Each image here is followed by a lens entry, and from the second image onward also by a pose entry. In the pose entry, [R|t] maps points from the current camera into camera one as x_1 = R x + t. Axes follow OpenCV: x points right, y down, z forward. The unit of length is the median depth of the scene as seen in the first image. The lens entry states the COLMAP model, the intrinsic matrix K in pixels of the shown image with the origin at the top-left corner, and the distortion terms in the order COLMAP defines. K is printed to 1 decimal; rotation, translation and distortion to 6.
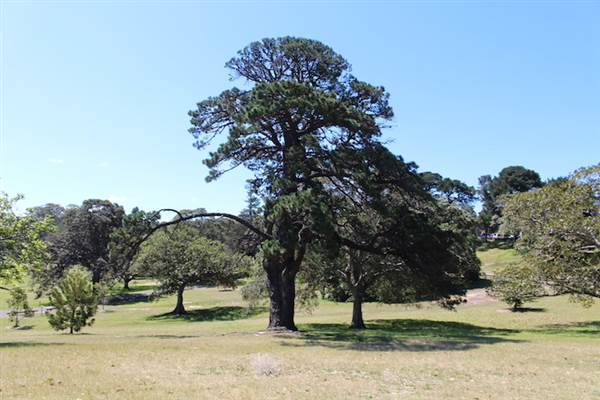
lens RADIAL K [[500.6, 0, 298.0], [0, 500.6, 199.3], [0, 0, 1]] dist [-0.149976, 0.128407]
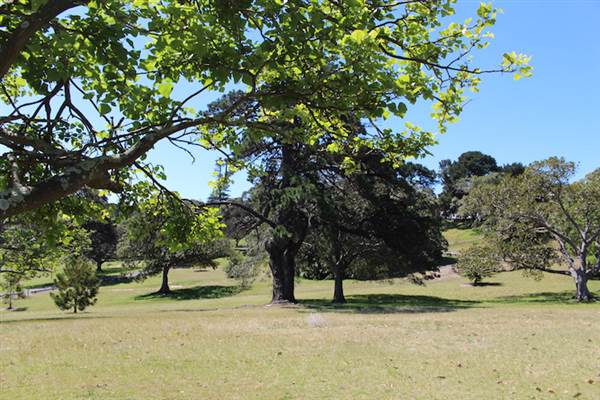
lens RADIAL K [[500.6, 0, 298.0], [0, 500.6, 199.3], [0, 0, 1]] dist [-0.149976, 0.128407]
pose [[0.996573, -0.003389, 0.082648, -0.057415], [0.000111, 0.999214, 0.039634, -0.014217], [-0.082717, -0.039489, 0.995790, -0.088729]]
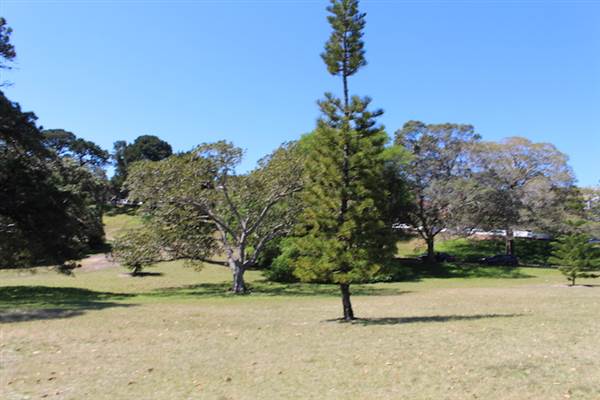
lens RADIAL K [[500.6, 0, 298.0], [0, 500.6, 199.3], [0, 0, 1]] dist [-0.149976, 0.128407]
pose [[0.753355, 0.061245, 0.654756, 0.018429], [-0.107024, 0.993798, 0.030183, 0.001997], [-0.648847, -0.092813, 0.755237, 0.008802]]
